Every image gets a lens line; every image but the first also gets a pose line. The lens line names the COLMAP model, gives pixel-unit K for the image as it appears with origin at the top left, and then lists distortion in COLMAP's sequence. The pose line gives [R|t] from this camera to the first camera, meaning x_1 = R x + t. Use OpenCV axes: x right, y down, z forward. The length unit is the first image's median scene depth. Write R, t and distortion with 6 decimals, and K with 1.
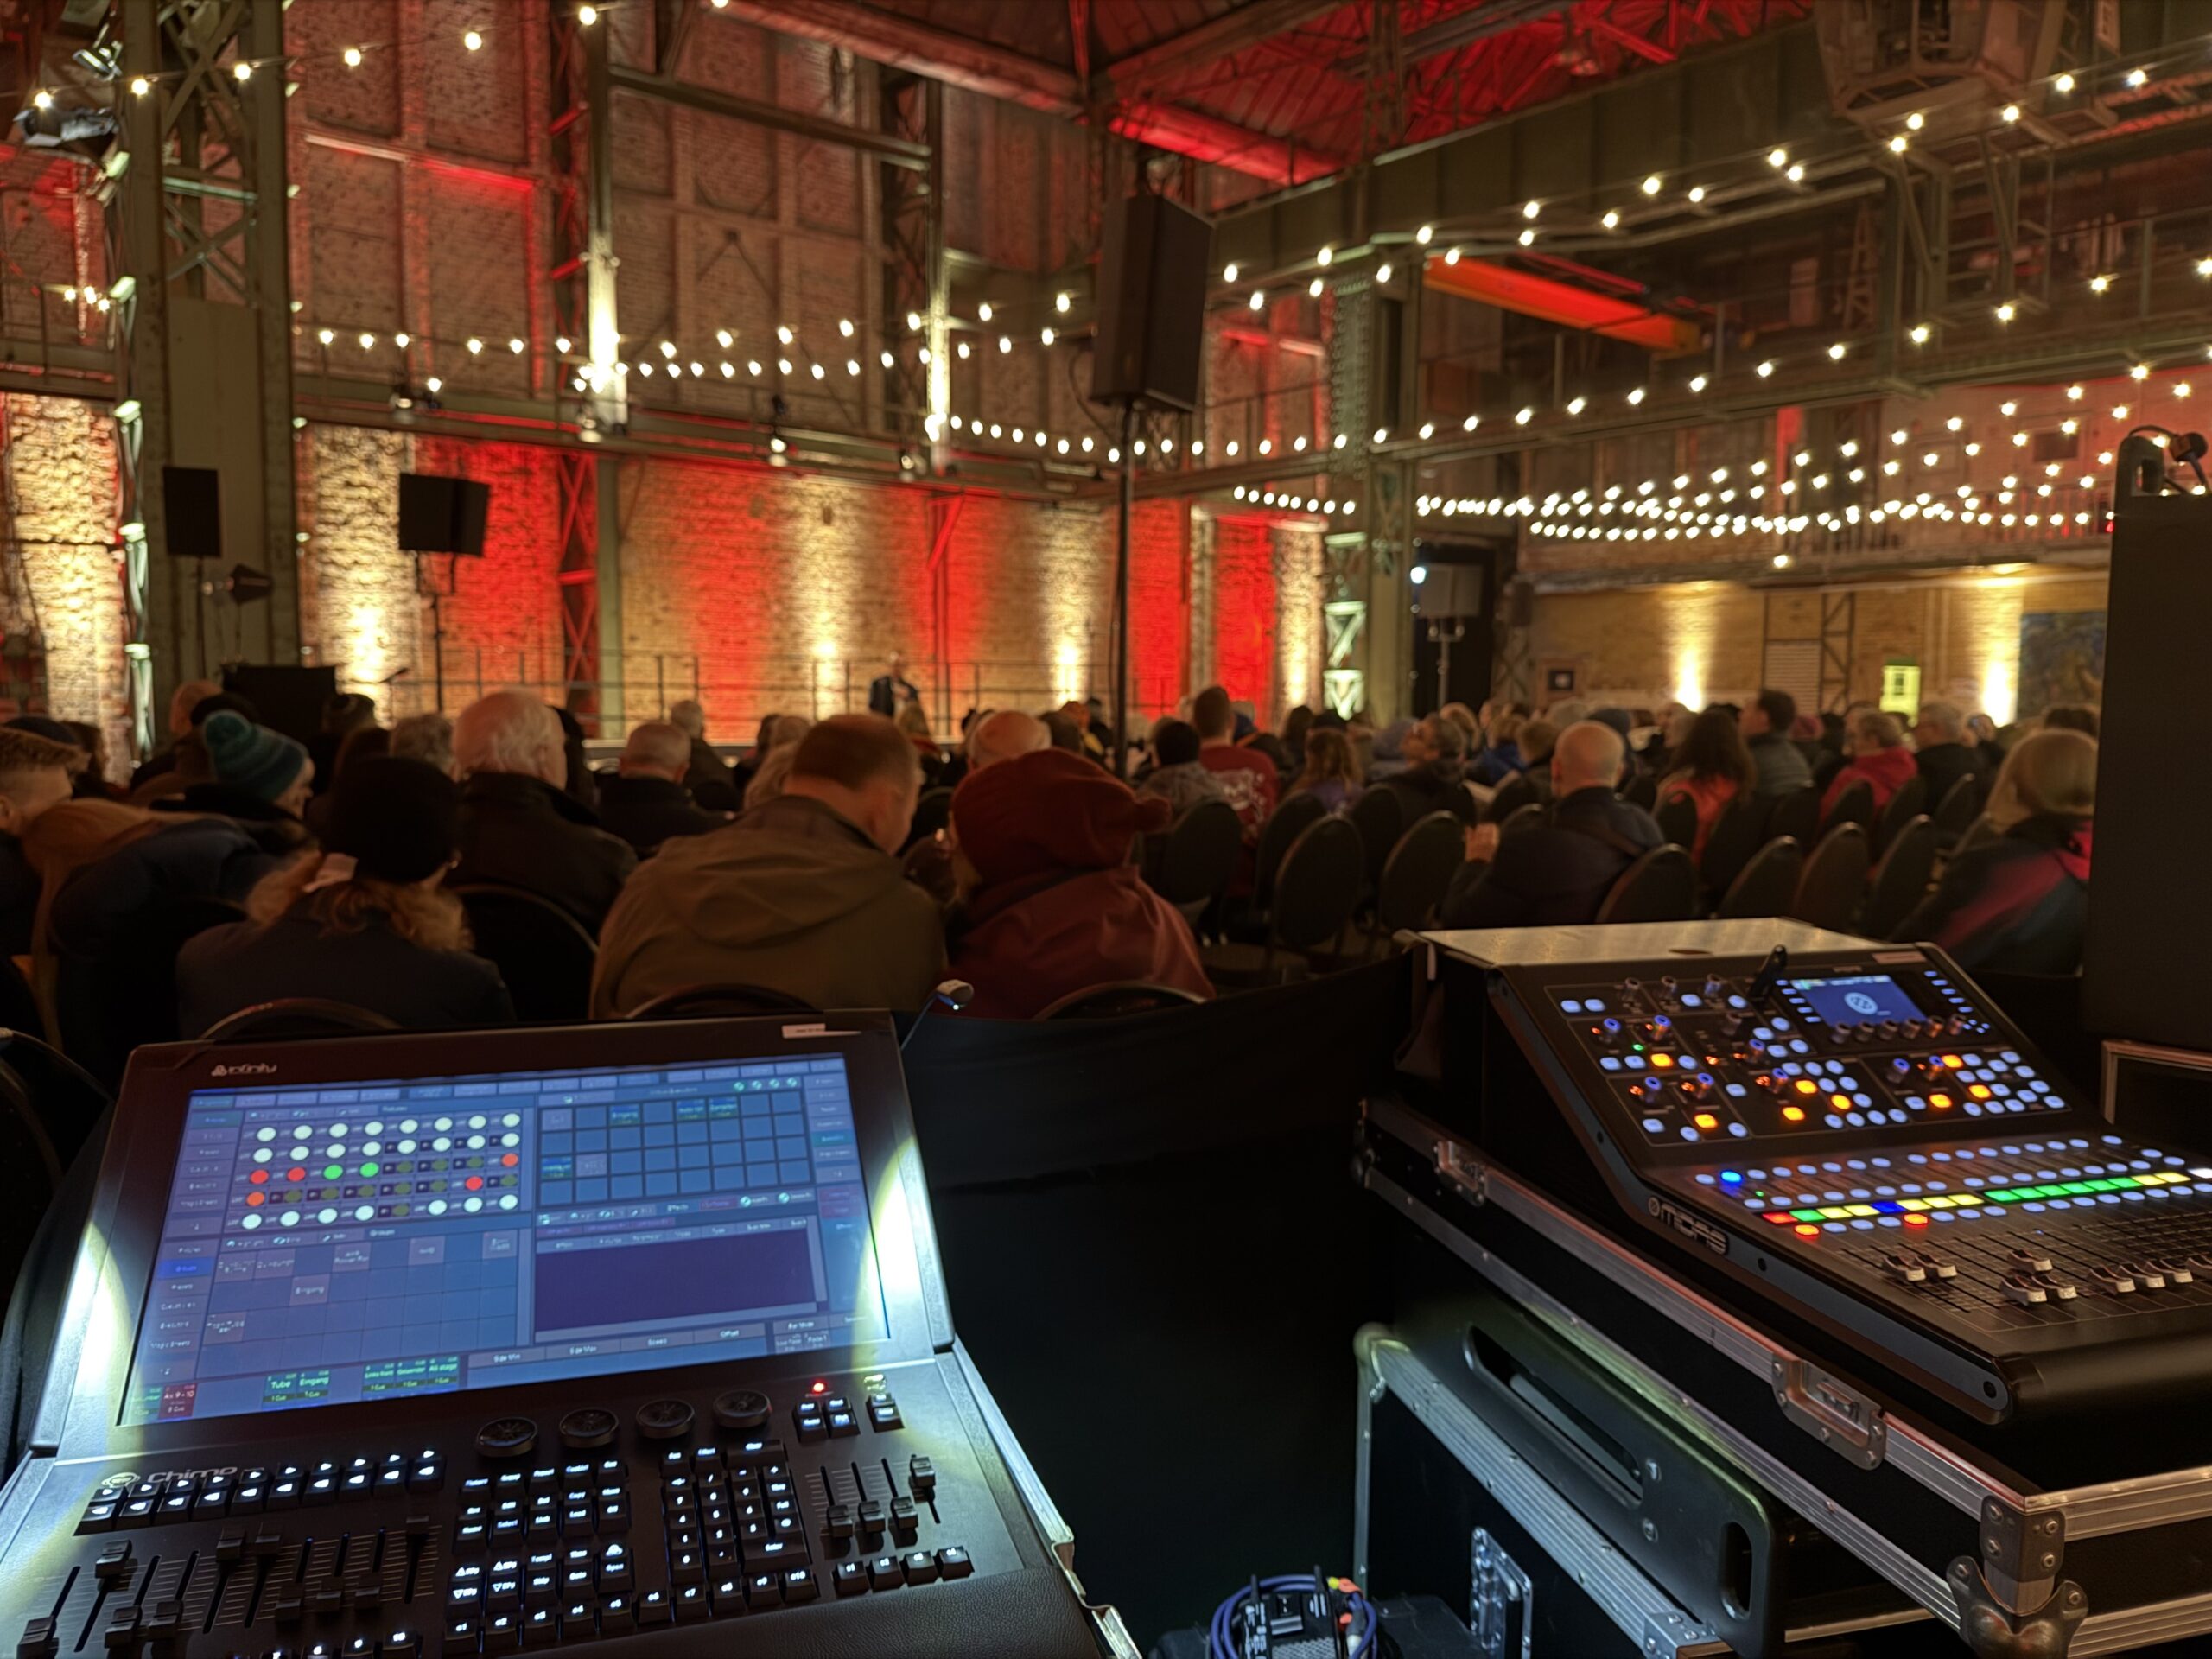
lens RADIAL K [[1571.0, 0, 1105.8], [0, 1571.0, 831.1], [0, 0, 1]] dist [-0.012291, -0.005957]
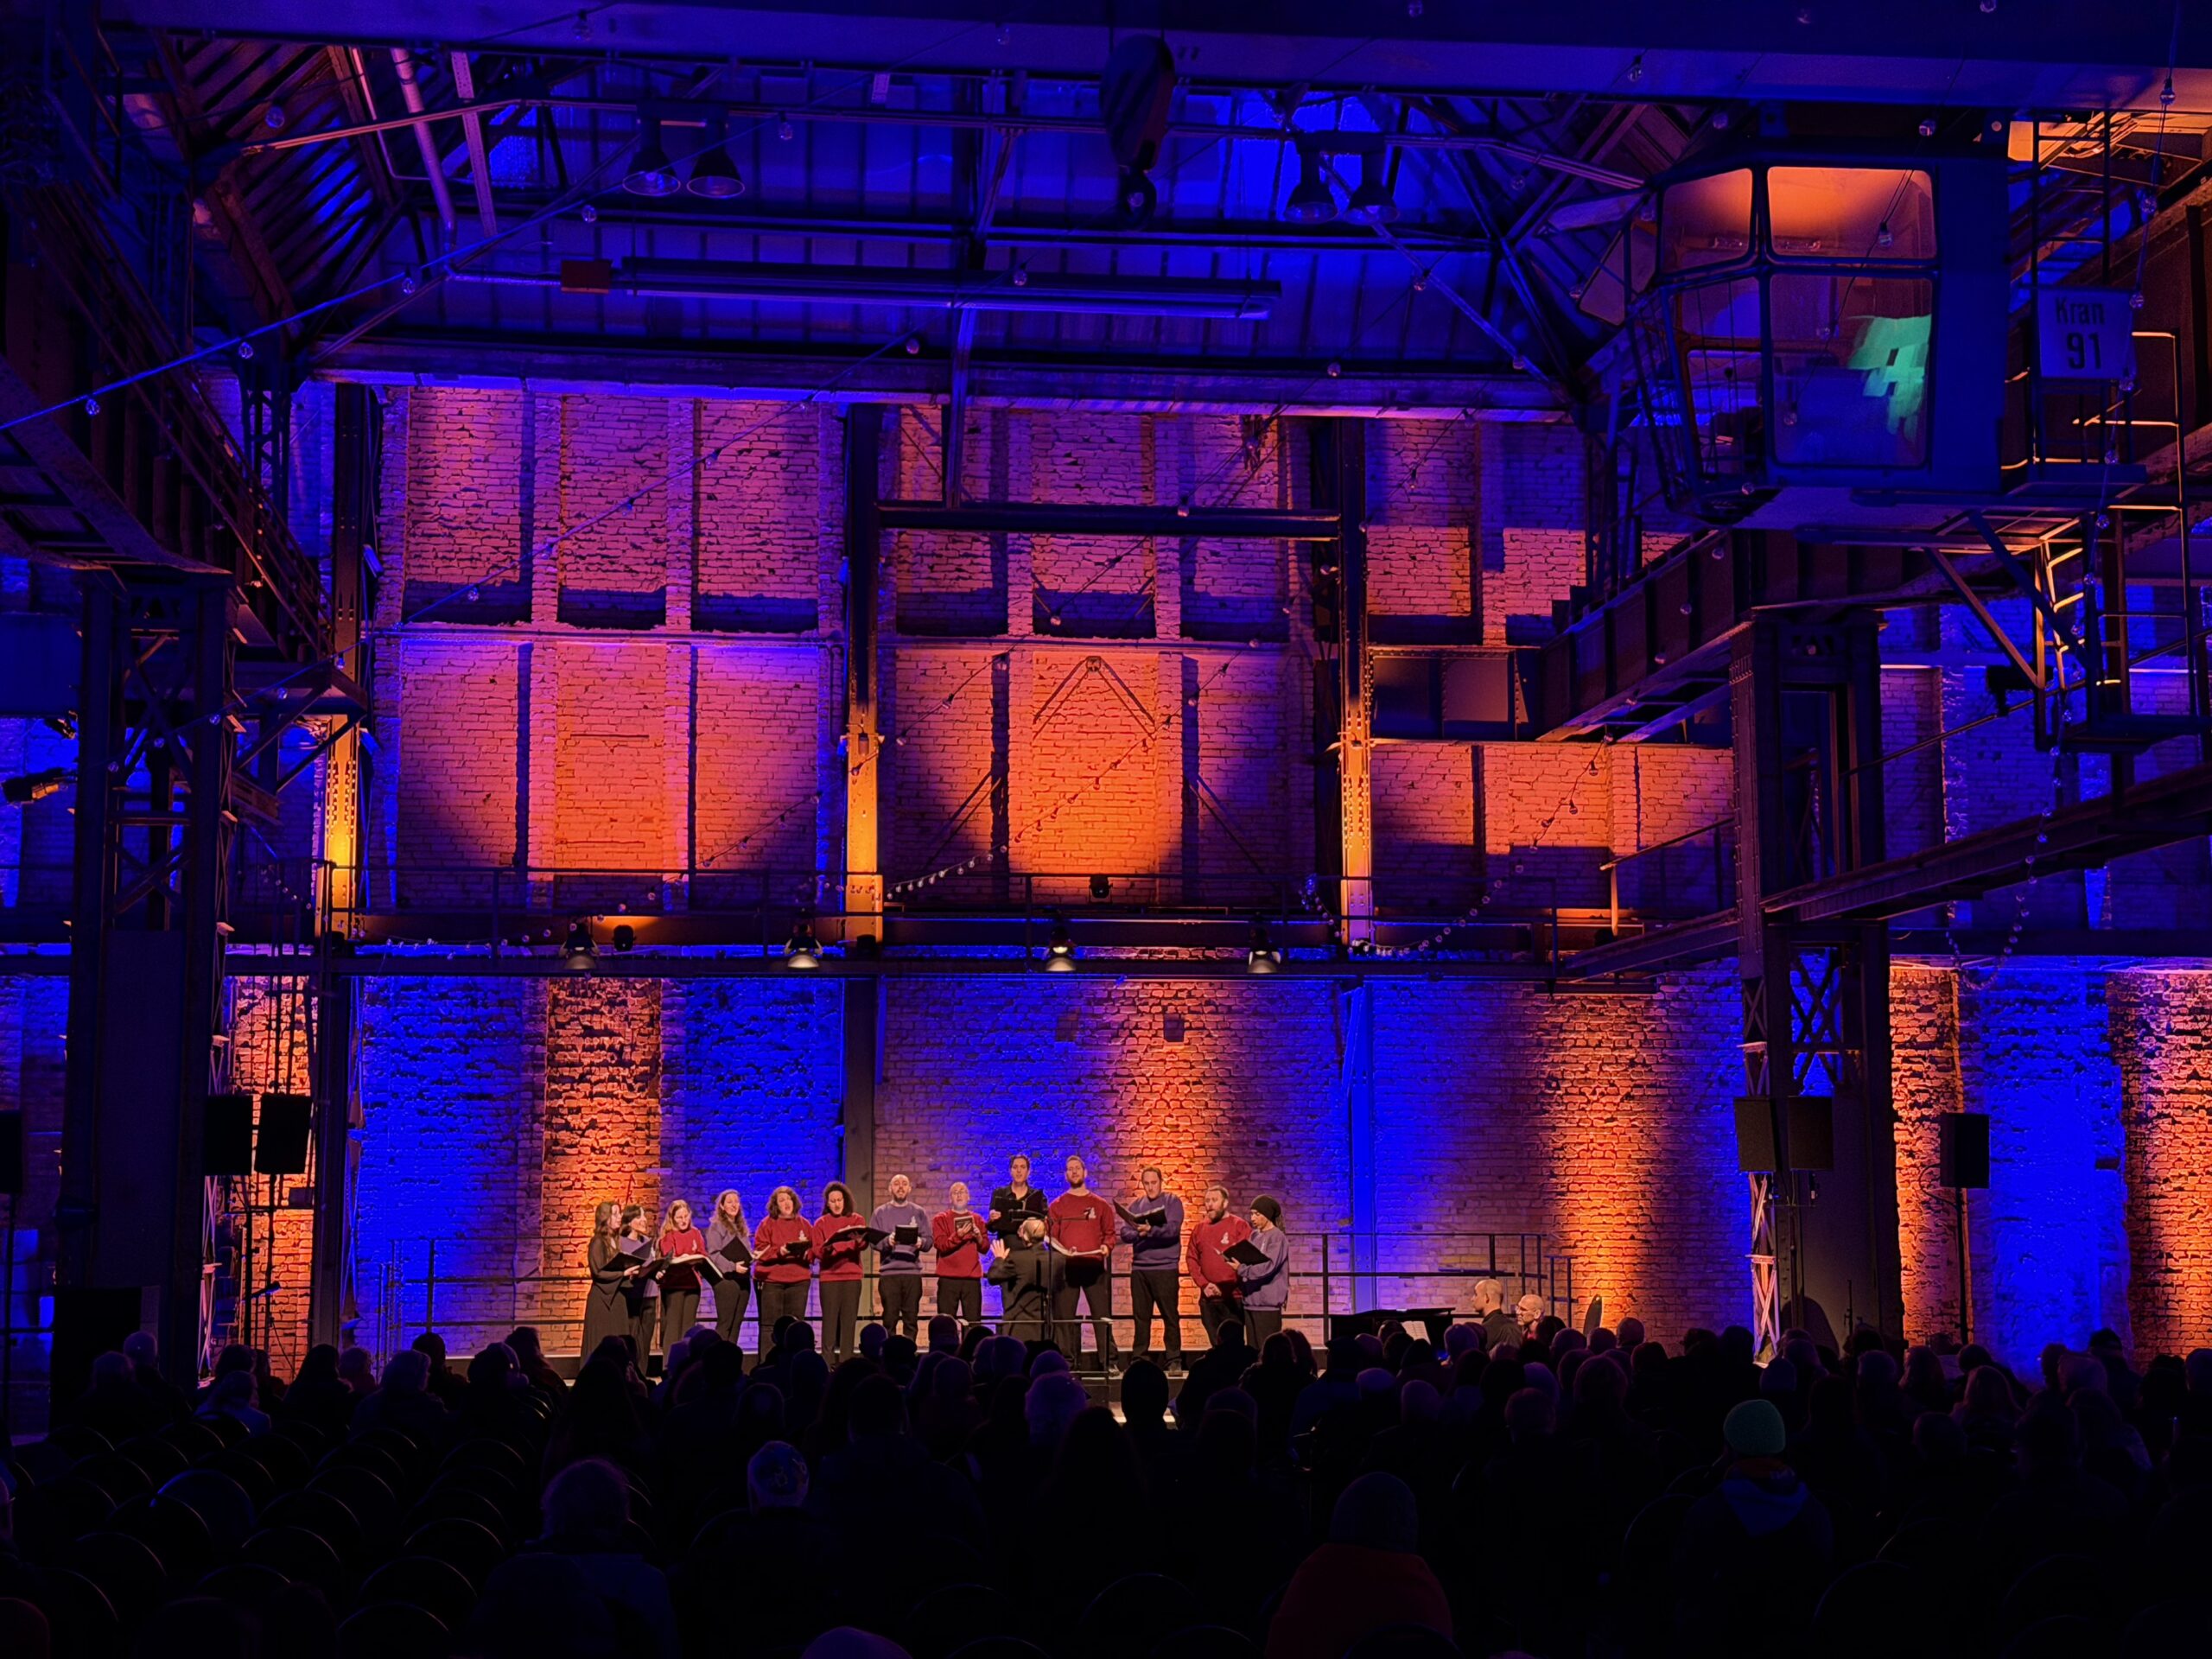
lens RADIAL K [[3093.1, 0, 1107.0], [0, 3093.1, 831.2], [0, 0, 1]] dist [0.047007, 0.000000]
pose [[0.861605, -0.088897, -0.499733, 0.580727], [-0.027650, 0.974861, -0.221091, 0.030689], [0.506825, 0.204311, 0.837488, -0.258948]]
